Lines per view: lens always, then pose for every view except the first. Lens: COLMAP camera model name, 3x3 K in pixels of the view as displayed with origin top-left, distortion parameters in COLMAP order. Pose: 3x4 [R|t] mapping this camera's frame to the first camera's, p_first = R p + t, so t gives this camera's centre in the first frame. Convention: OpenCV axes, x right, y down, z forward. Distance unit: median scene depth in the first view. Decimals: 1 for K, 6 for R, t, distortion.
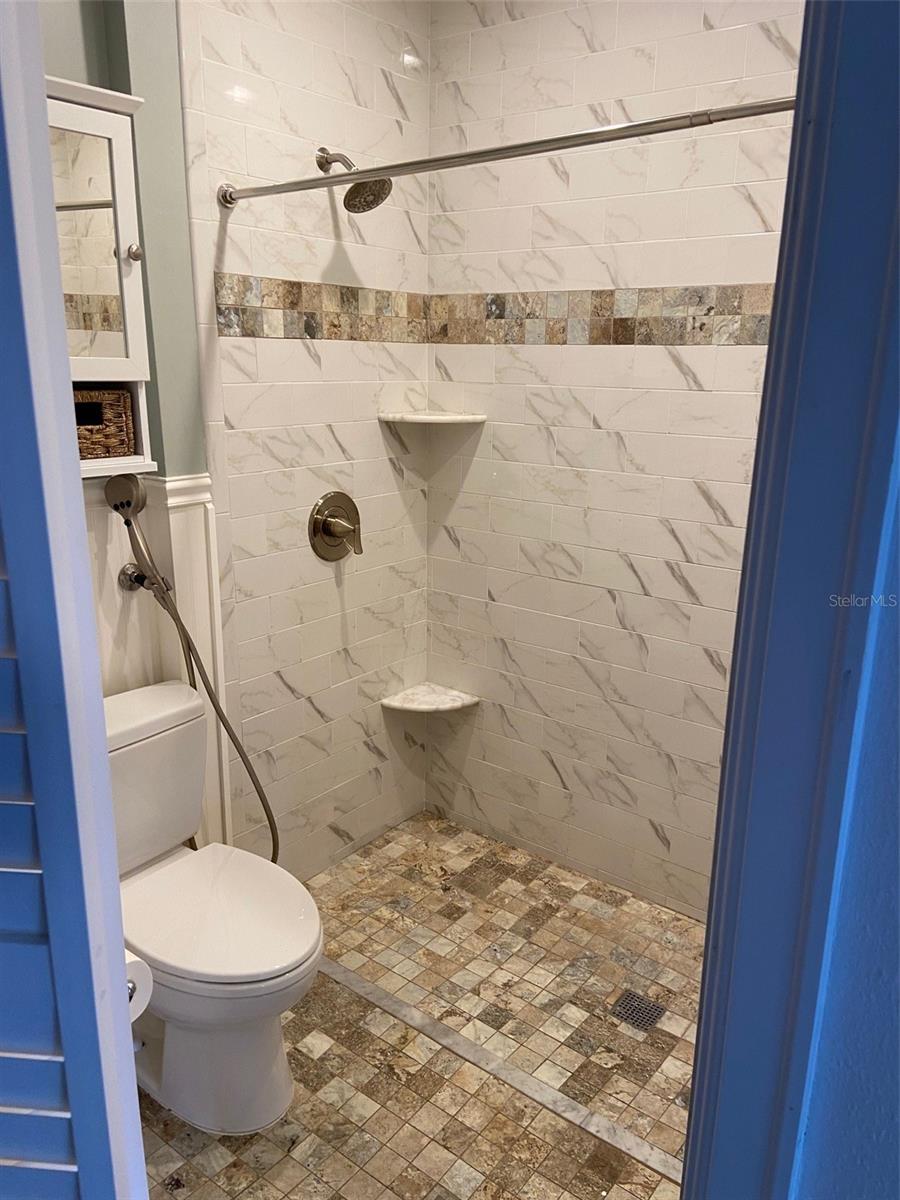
lens RADIAL K [[910.4, 0, 449.5], [0, 910.4, 603.1], [0, 0, 1]] dist [0.116667, -0.164774]
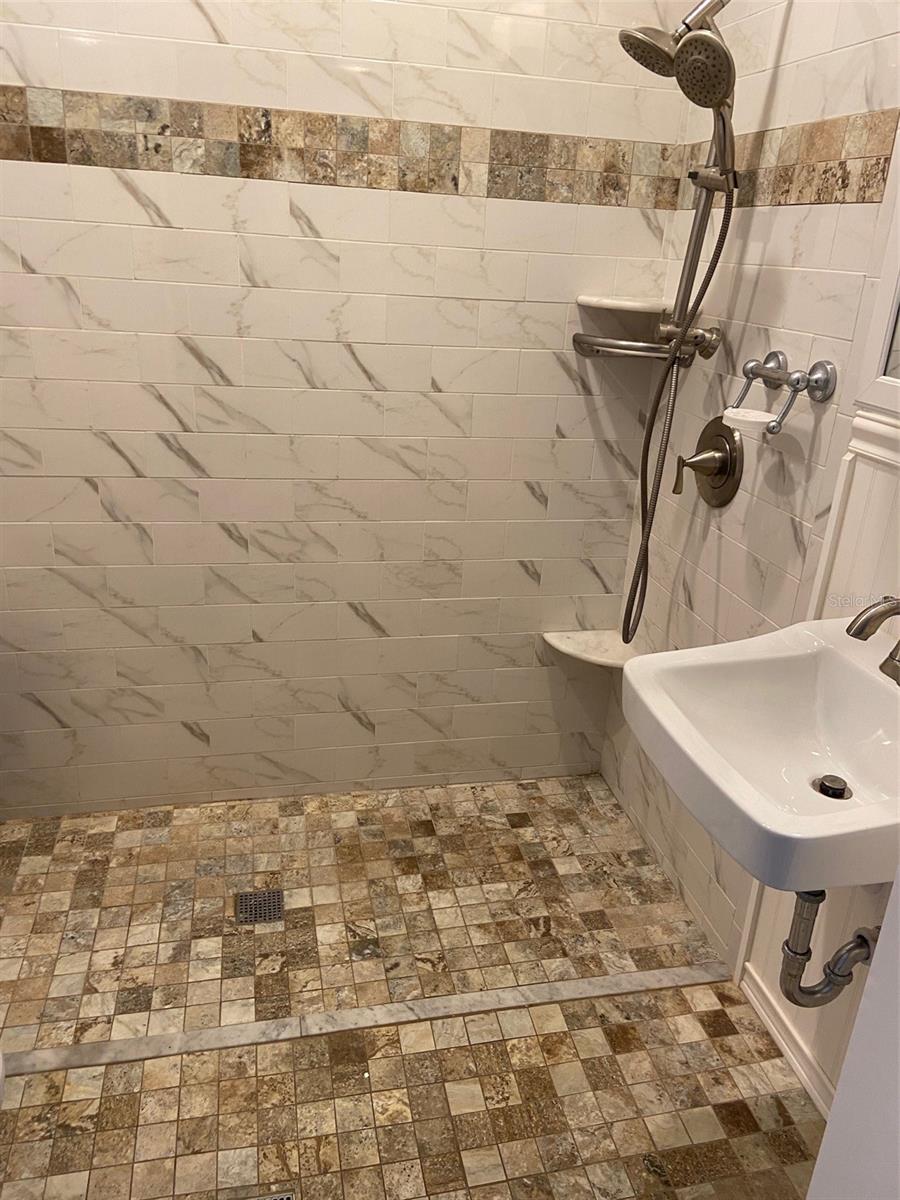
lens RADIAL K [[914.9, 0, 450.0], [0, 914.9, 600.0], [0, 0, 1]] dist [0.115920, -0.165608]
pose [[0.623813, -0.260366, 0.736931, -0.293942], [0.155701, 0.965380, 0.209280, -0.036071], [-0.765908, -0.015811, 0.642756, 0.233987]]
